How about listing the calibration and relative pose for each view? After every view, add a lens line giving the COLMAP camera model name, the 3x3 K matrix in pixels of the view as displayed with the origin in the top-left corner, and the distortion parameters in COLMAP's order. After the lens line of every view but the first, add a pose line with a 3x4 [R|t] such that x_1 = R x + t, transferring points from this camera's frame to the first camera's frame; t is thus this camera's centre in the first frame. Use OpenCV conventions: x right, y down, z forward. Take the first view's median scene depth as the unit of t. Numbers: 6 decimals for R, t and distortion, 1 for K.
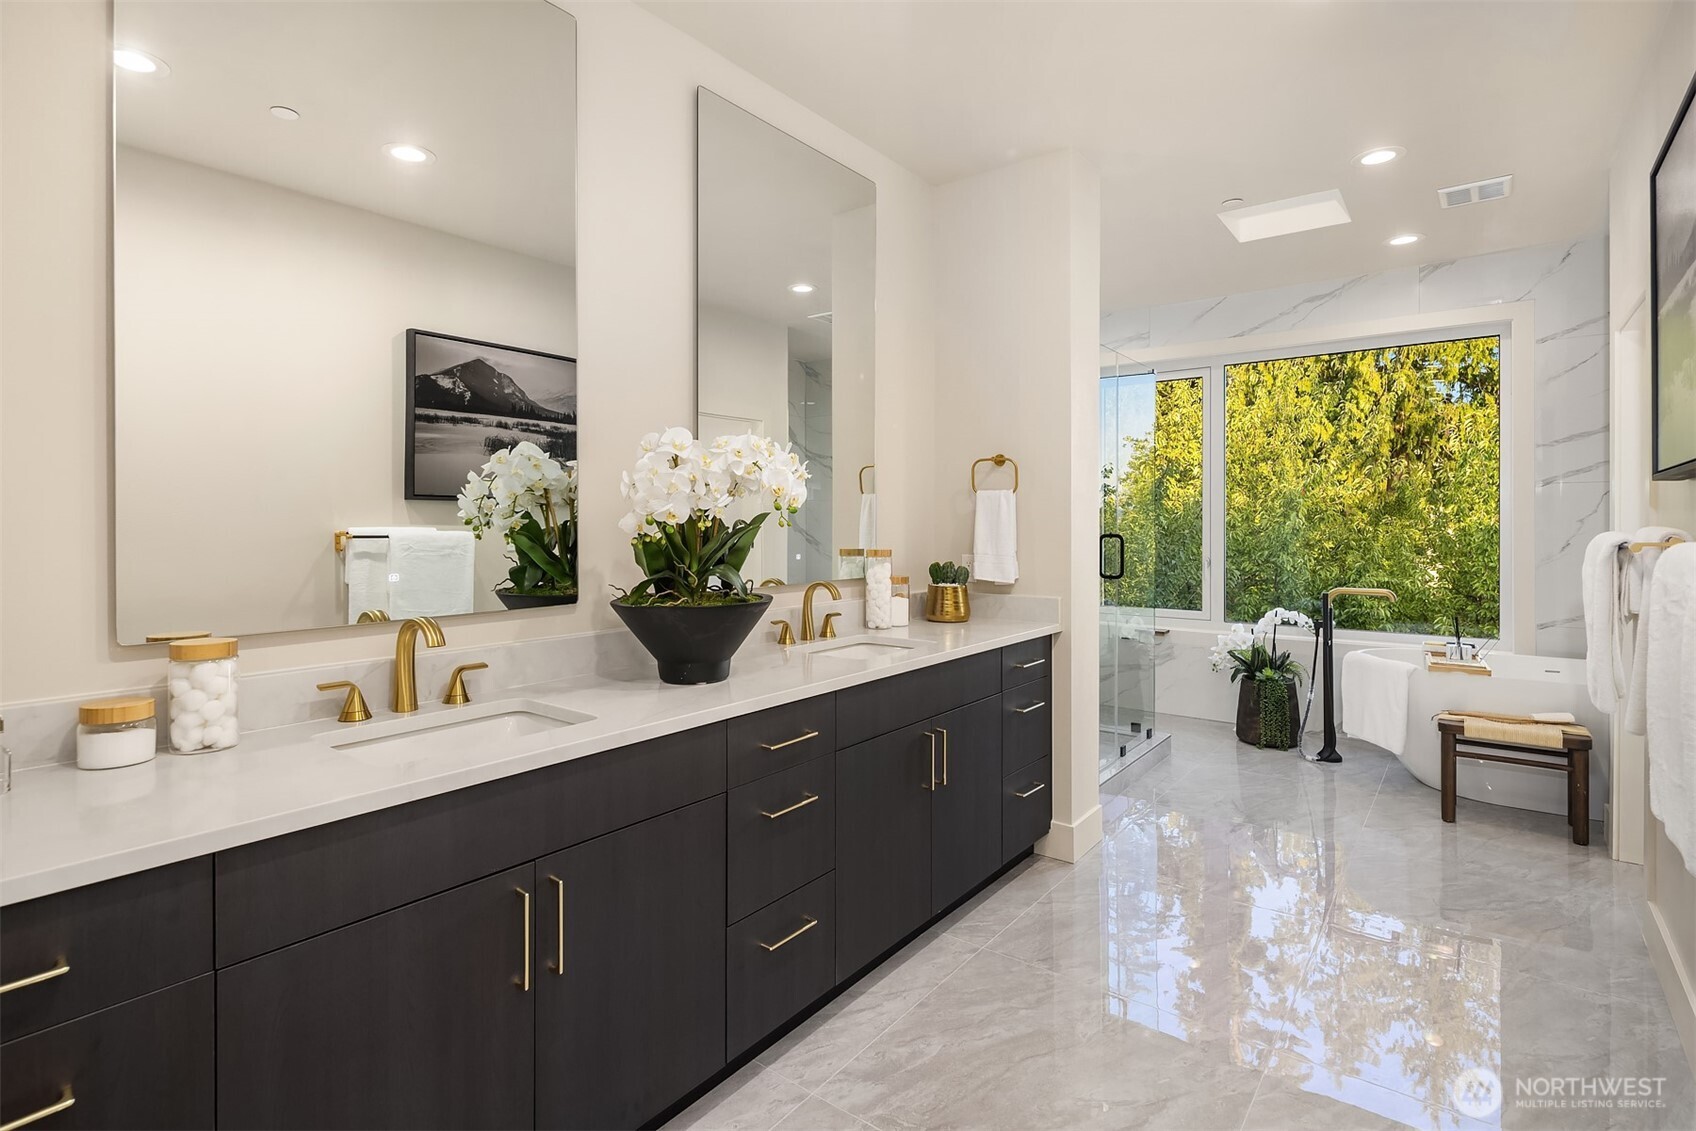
lens RADIAL K [[837.3, 0, 846.2], [0, 837.3, 528.8], [0, 0, 1]] dist [0.000733, 0.000215]
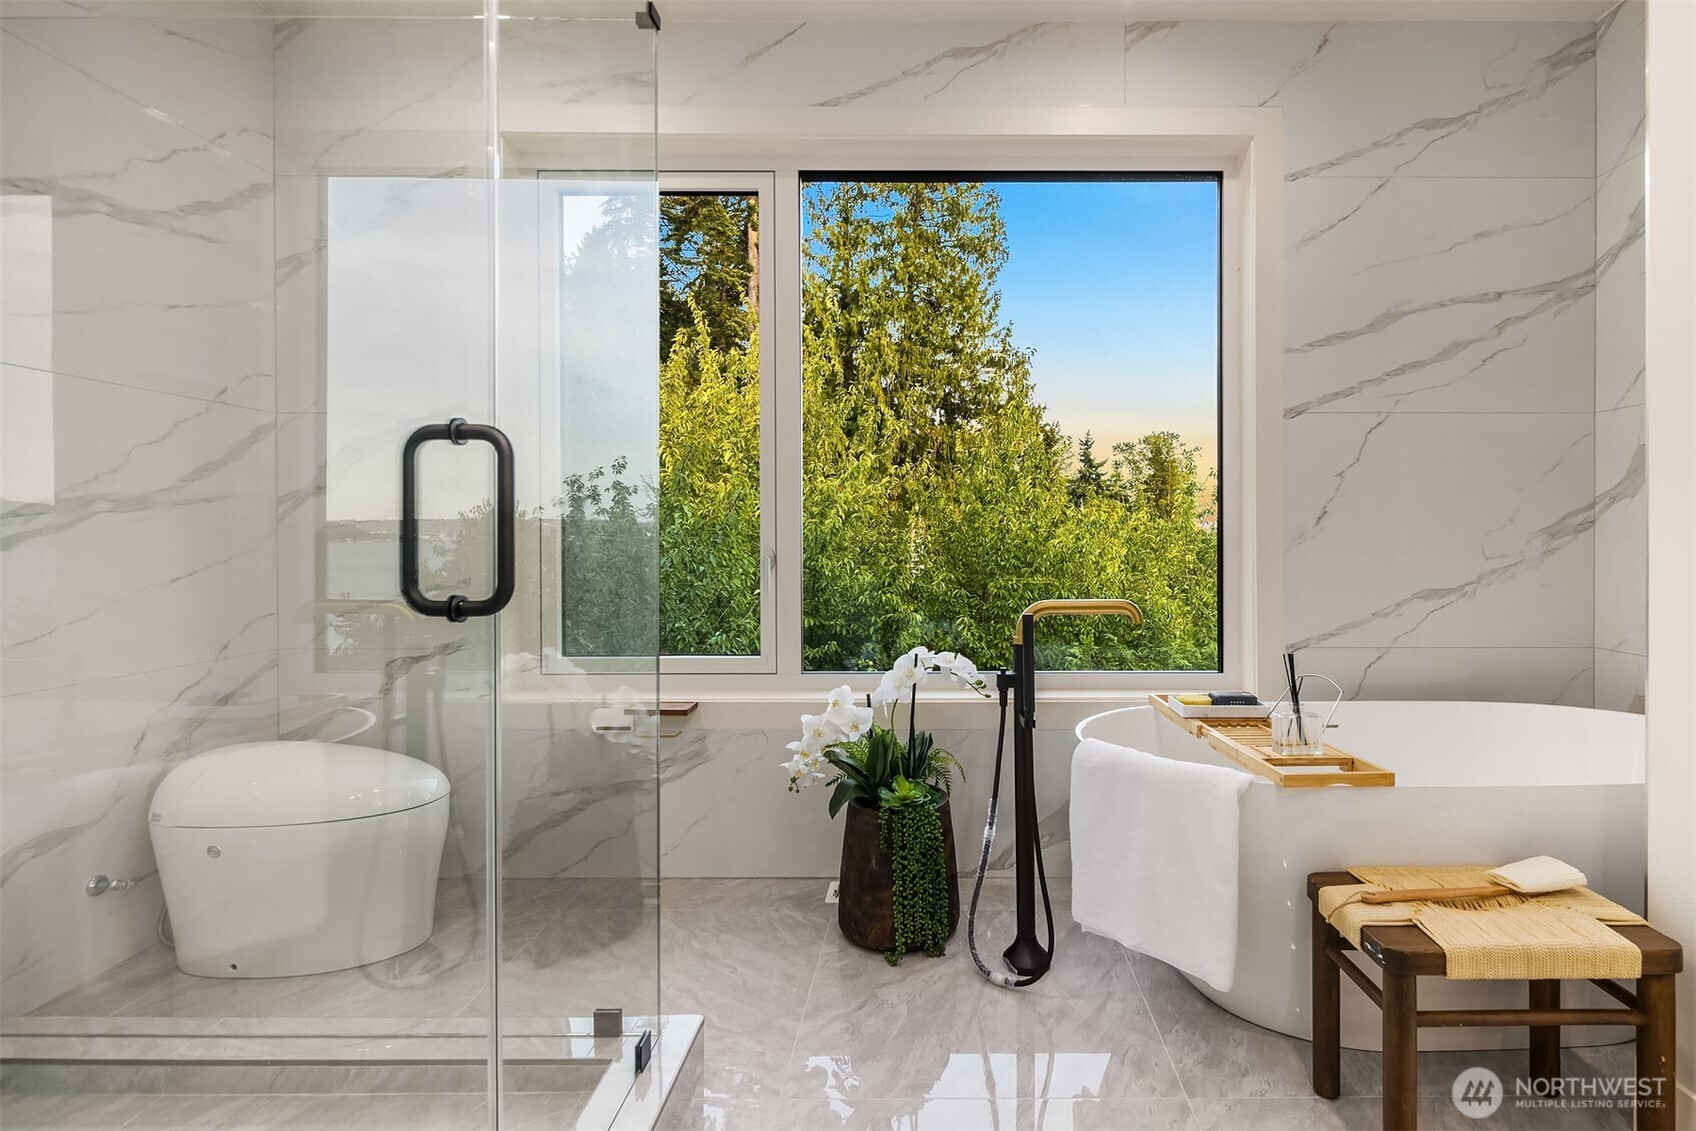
lens RADIAL K [[794.2, 0, 928.5], [0, 794.2, 544.6], [0, 0, 1]] dist [0.000204, -0.000020]
pose [[0.794281, -0.006271, 0.607518, 0.247468], [0.004995, 0.999980, 0.003791, 0.034328], [-0.607530, 0.000023, 0.794297, 0.641933]]
